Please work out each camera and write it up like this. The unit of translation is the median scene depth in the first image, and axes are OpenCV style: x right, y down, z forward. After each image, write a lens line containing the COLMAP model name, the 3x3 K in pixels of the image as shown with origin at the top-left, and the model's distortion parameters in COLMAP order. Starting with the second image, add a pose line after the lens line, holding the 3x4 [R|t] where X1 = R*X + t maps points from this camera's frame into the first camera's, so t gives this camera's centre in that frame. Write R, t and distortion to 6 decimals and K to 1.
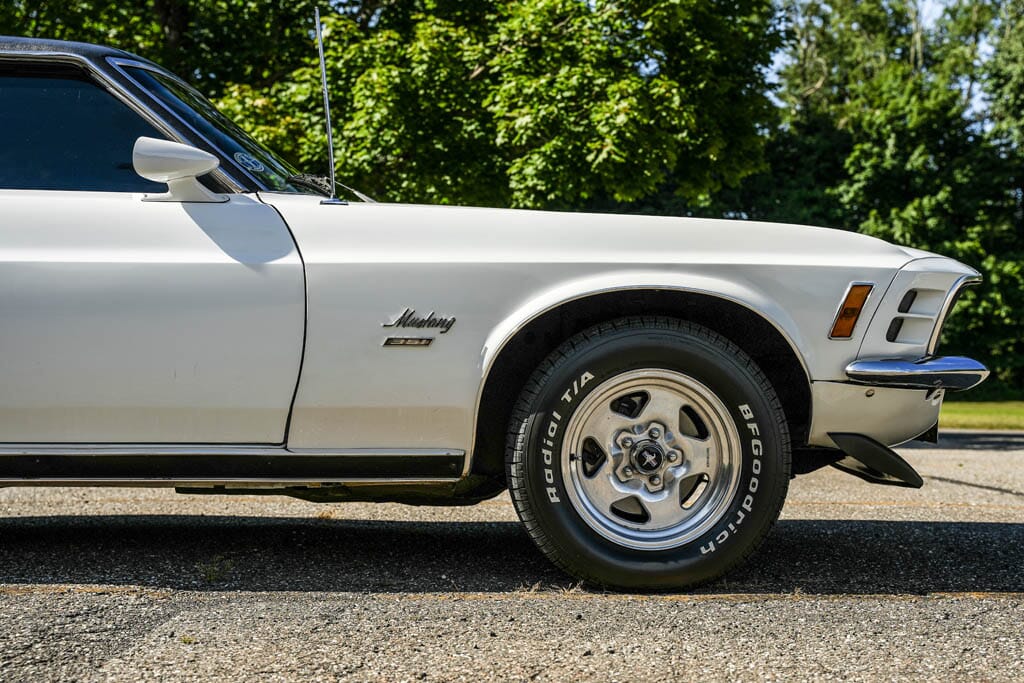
lens RADIAL K [[1438.0, 0, 512.0], [0, 1438.0, 341.5], [0, 0, 1]] dist [-0.002054, 0.001869]
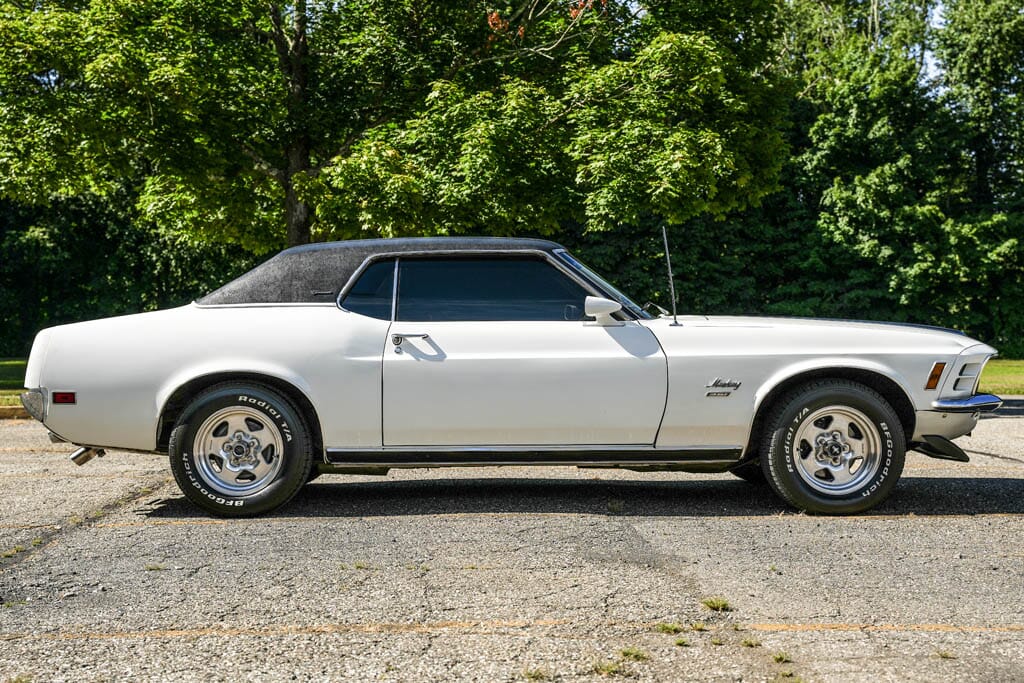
lens RADIAL K [[1230.0, 0, 512.0], [0, 1230.0, 341.5], [0, 0, 1]] dist [0.008661, 0.030147]
pose [[0.999590, -0.012609, -0.025690, -0.043848], [0.013015, 0.999792, 0.015675, -0.014577], [0.025487, -0.016003, 0.999547, -0.104248]]
